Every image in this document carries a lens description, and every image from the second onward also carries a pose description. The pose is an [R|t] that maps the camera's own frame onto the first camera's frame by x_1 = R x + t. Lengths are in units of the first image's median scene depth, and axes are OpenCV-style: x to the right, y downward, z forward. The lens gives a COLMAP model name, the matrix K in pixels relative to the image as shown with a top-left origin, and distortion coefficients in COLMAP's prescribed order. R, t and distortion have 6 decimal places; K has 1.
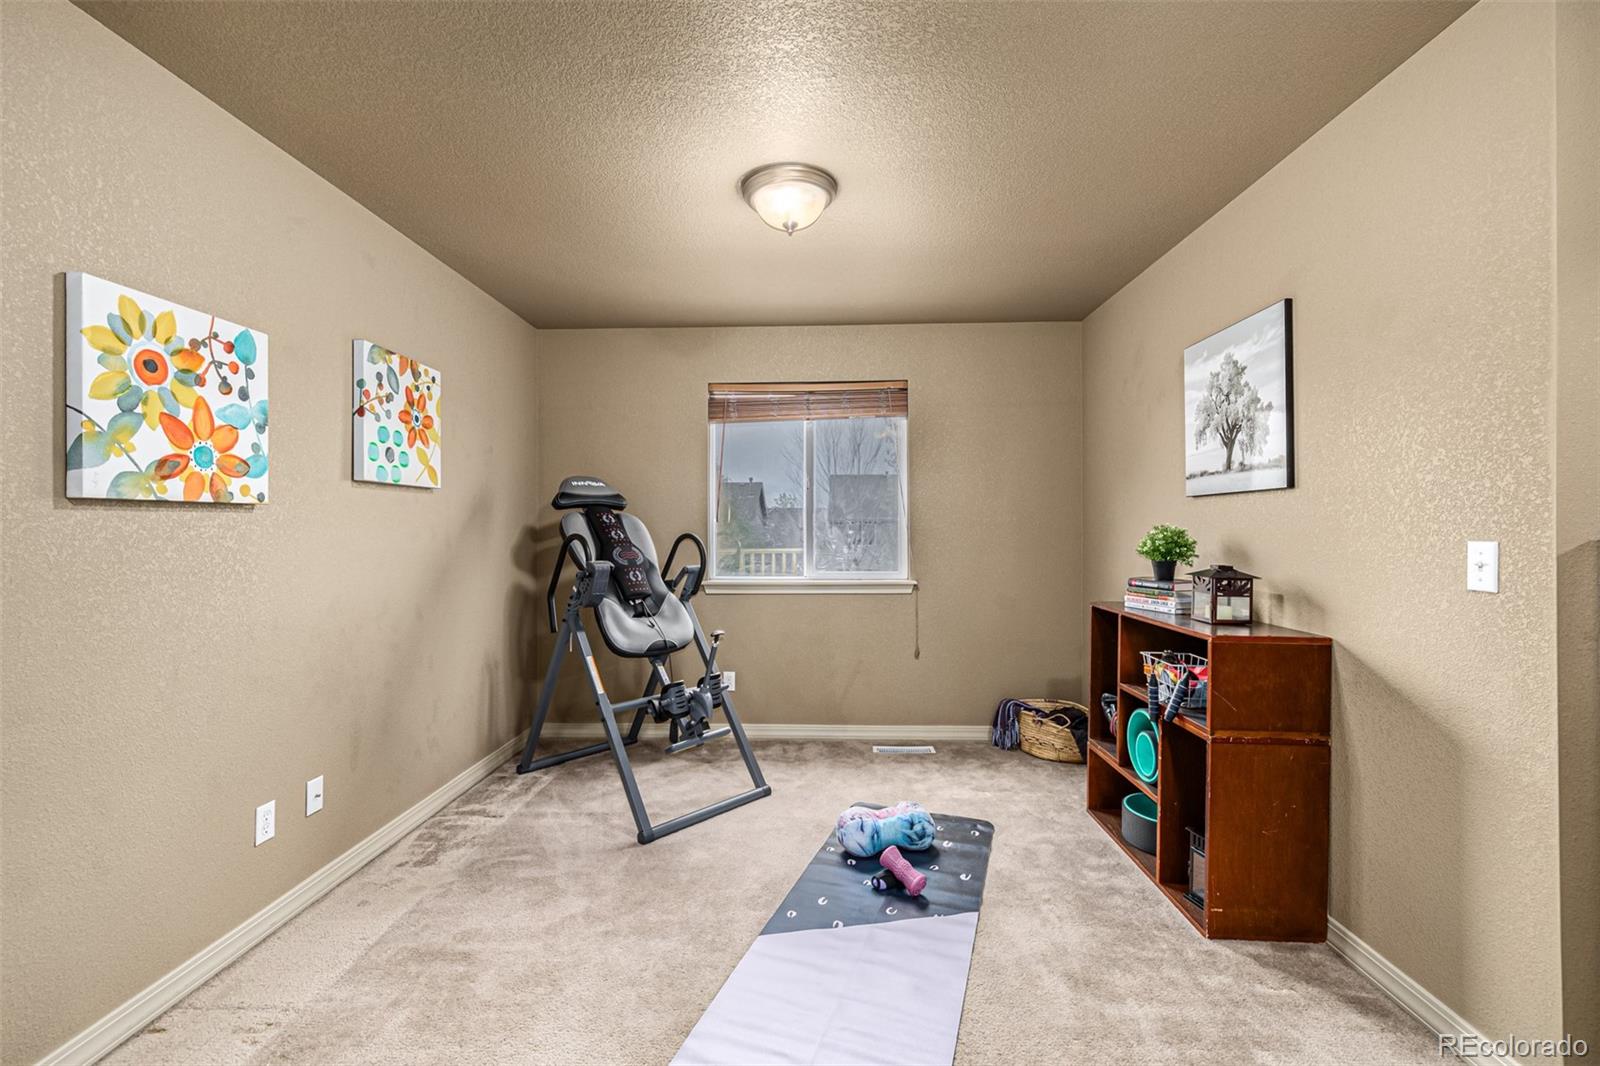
lens RADIAL K [[670.0, 0, 803.3], [0, 670.0, 523.3], [0, 0, 1]] dist [0.001588, 0.000048]
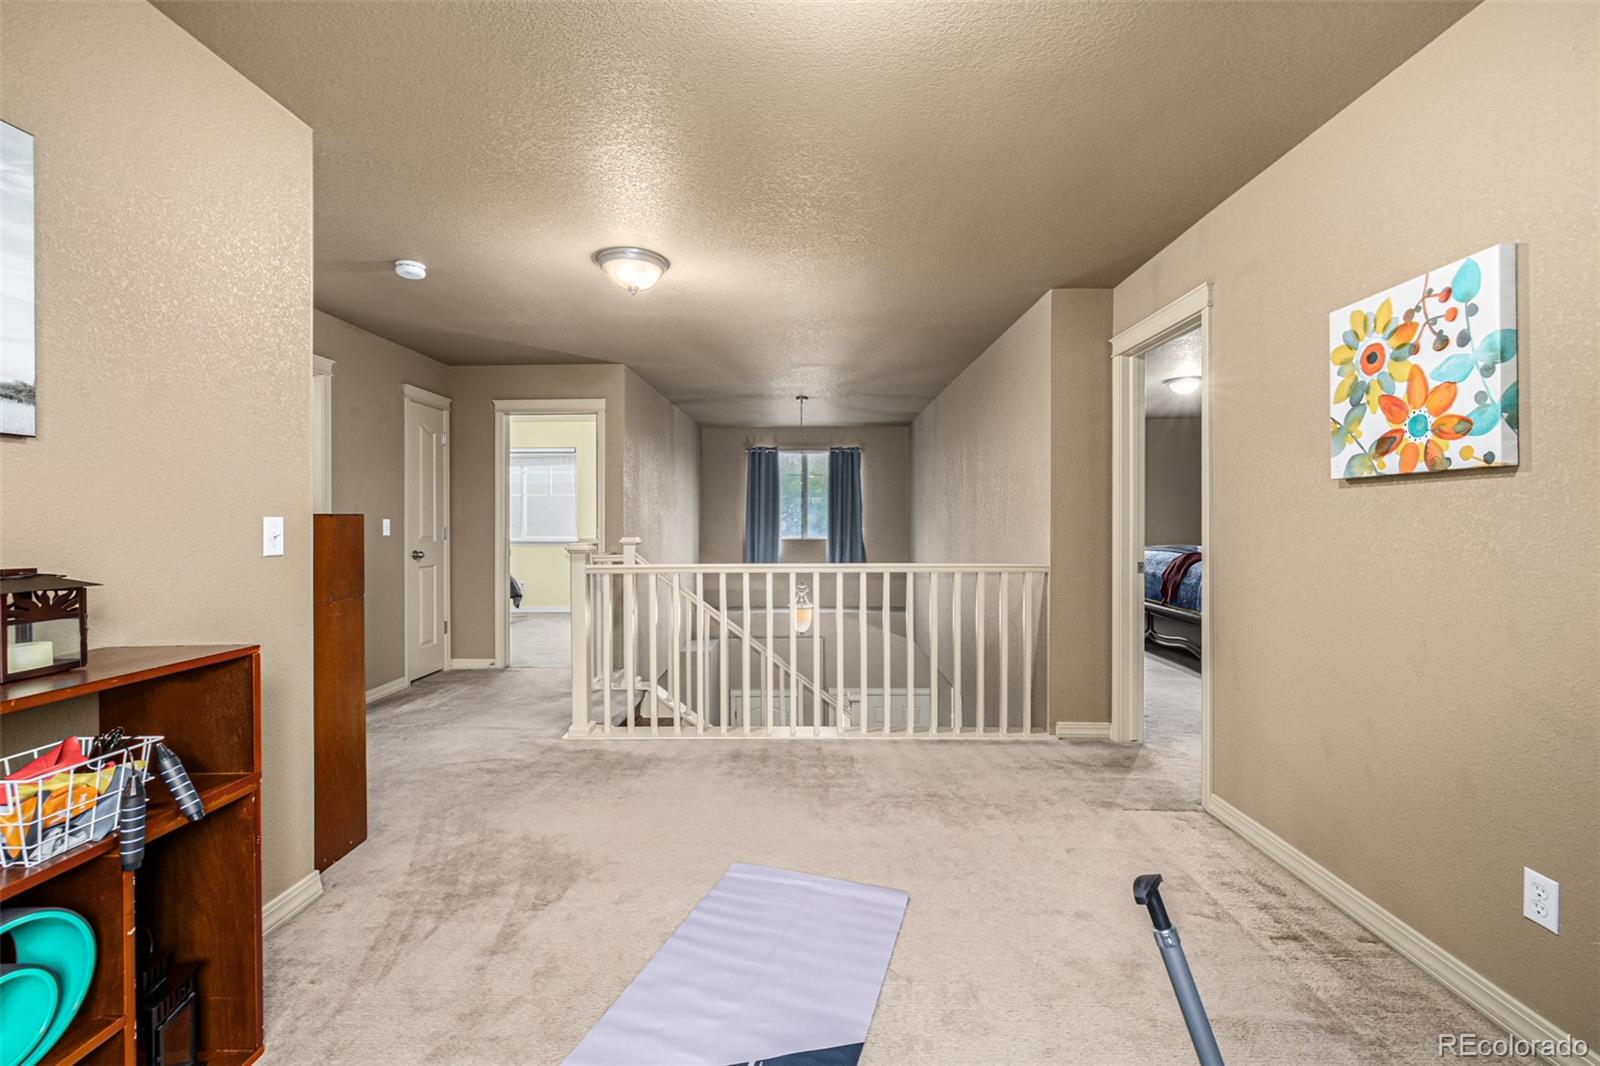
lens RADIAL K [[670.0, 0, 794.8], [0, 670.0, 528.7], [0, 0, 1]] dist [0.001588, 0.000048]
pose [[-0.999935, 0.004879, -0.010313, 0.017977], [0.004801, 0.999960, 0.007494, 0.038921], [0.010349, 0.007444, -0.999919, 1.997523]]
